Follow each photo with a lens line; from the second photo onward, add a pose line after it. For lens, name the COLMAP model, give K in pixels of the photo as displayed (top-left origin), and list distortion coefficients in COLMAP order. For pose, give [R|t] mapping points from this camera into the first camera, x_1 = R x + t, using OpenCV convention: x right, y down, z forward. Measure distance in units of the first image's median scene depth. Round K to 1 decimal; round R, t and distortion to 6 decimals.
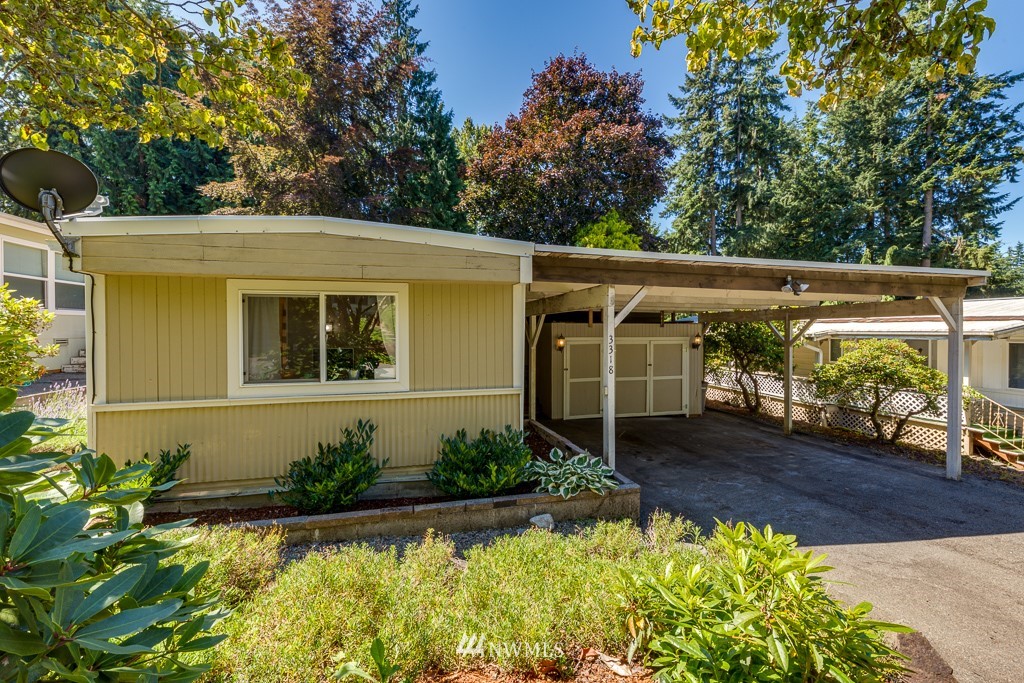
lens RADIAL K [[409.3, 0, 512.8], [0, 409.3, 335.3], [0, 0, 1]] dist [0.002848, -0.002927]
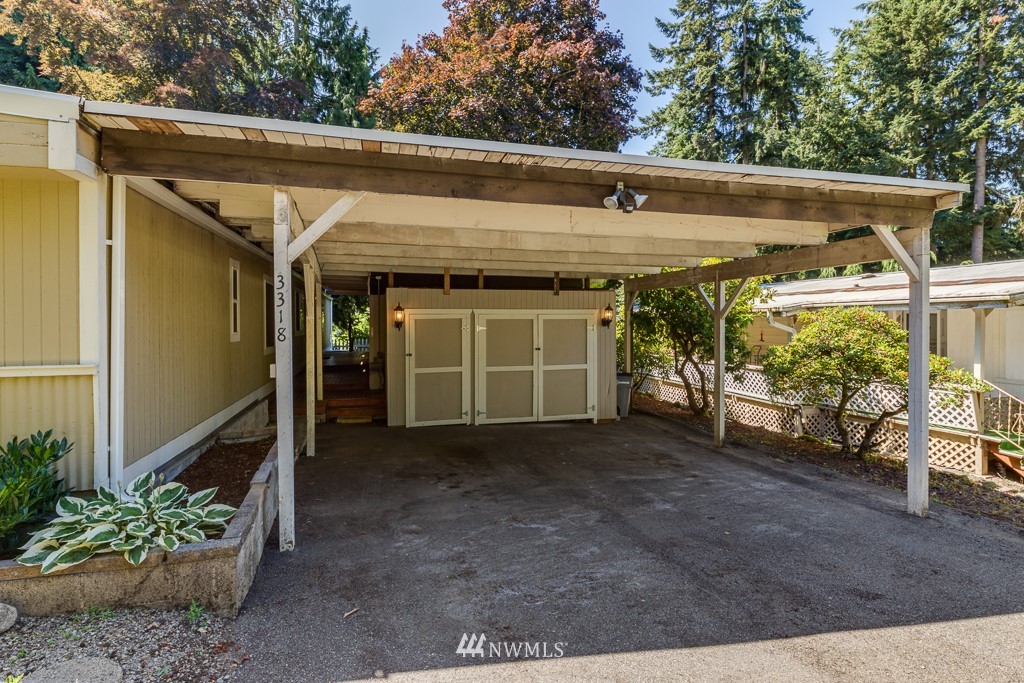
lens RADIAL K [[501.7, 0, 498.1], [0, 501.7, 327.7], [0, 0, 1]] dist [0.004131, -0.003701]
pose [[0.999939, -0.004286, 0.010227, 0.229398], [0.004301, 0.999990, -0.001459, 0.032746], [-0.010220, 0.001503, 0.999947, 0.123426]]
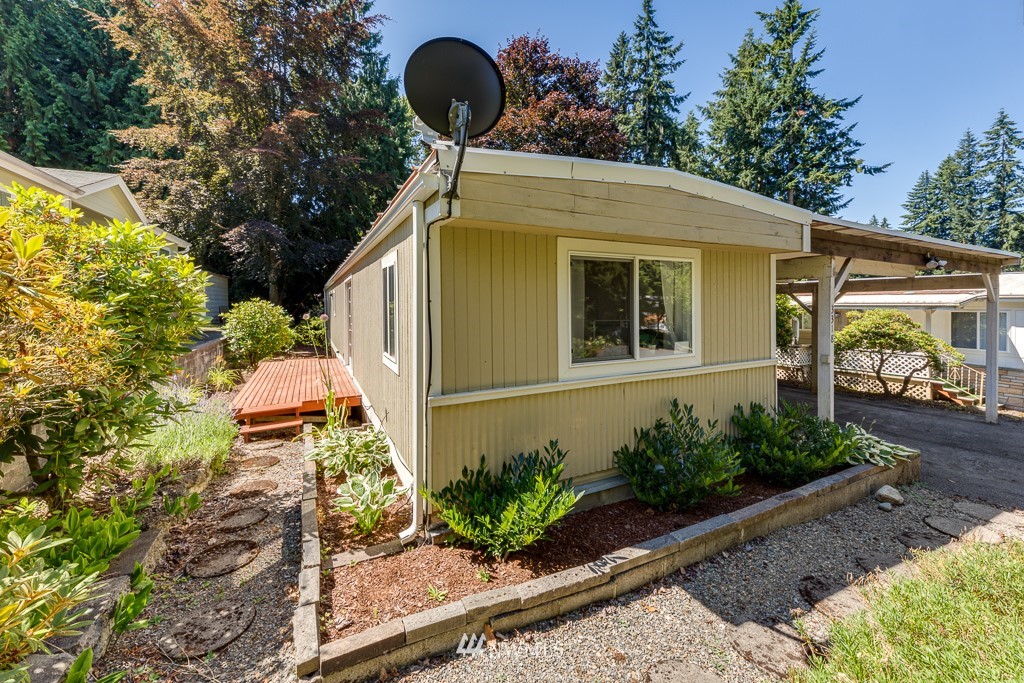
lens RADIAL K [[409.3, 0, 499.8], [0, 409.3, 303.9], [0, 0, 1]] dist [0.002848, -0.002927]
pose [[0.973643, -0.006284, 0.227991, -0.347187], [0.011224, 0.999729, -0.020376, 0.004822], [-0.227801, 0.022398, 0.973450, 0.076614]]
